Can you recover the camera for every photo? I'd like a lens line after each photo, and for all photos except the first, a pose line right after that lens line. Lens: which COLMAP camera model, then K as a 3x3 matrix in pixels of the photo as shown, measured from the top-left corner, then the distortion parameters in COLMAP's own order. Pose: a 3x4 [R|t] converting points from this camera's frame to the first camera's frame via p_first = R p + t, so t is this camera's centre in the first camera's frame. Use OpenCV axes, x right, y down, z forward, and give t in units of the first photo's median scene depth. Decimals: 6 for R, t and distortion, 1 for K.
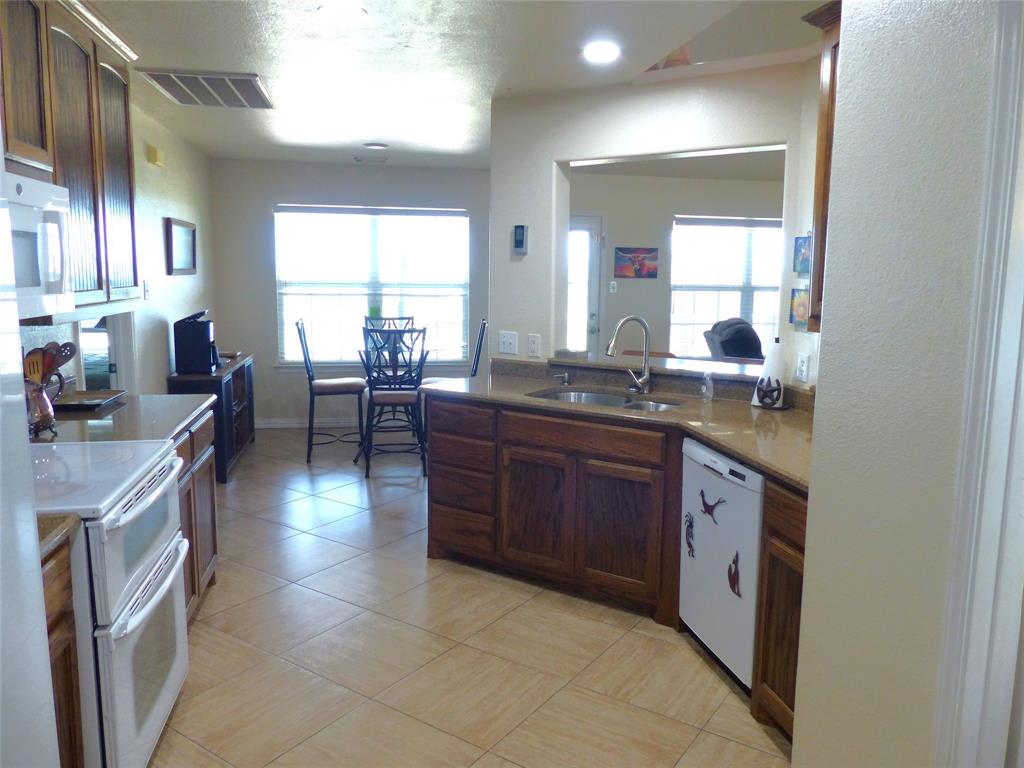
lens RADIAL K [[774.0, 0, 515.5], [0, 774.0, 375.0], [0, 0, 1]] dist [-0.021699, -0.000836]
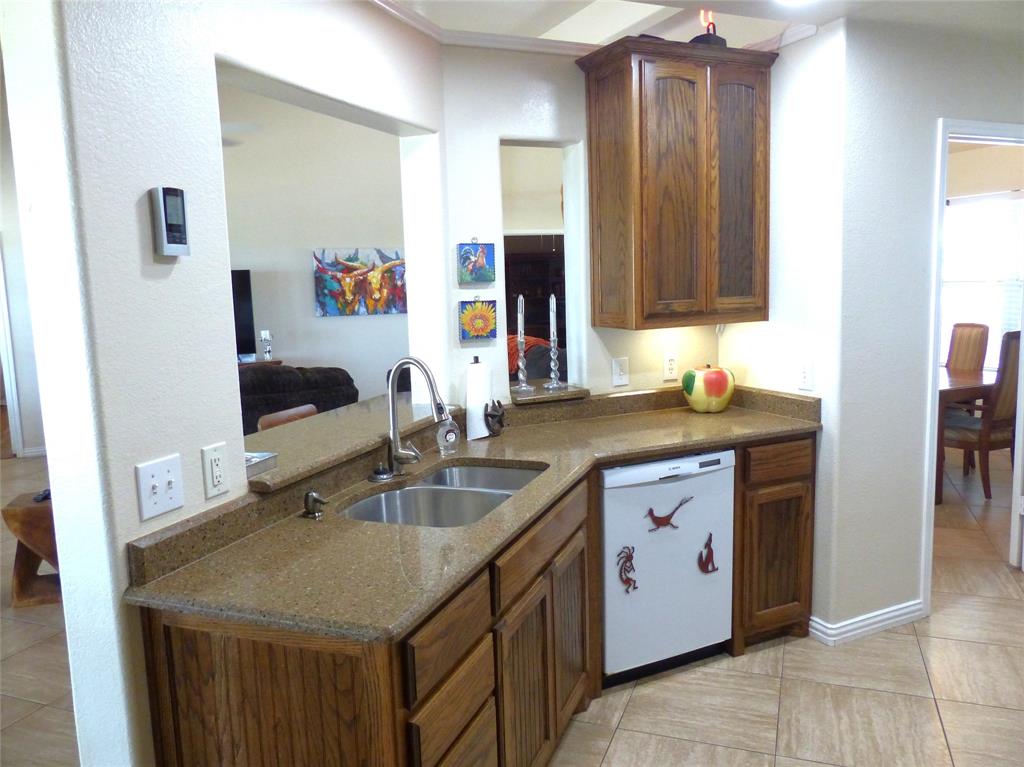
lens RADIAL K [[774.0, 0, 515.5], [0, 774.0, 374.5], [0, 0, 1]] dist [-0.021699, -0.000836]
pose [[-0.222837, -0.124986, 0.966810, -0.588922], [0.164716, 0.972661, 0.163707, -0.184164], [-0.960839, 0.195729, -0.196158, 1.259543]]
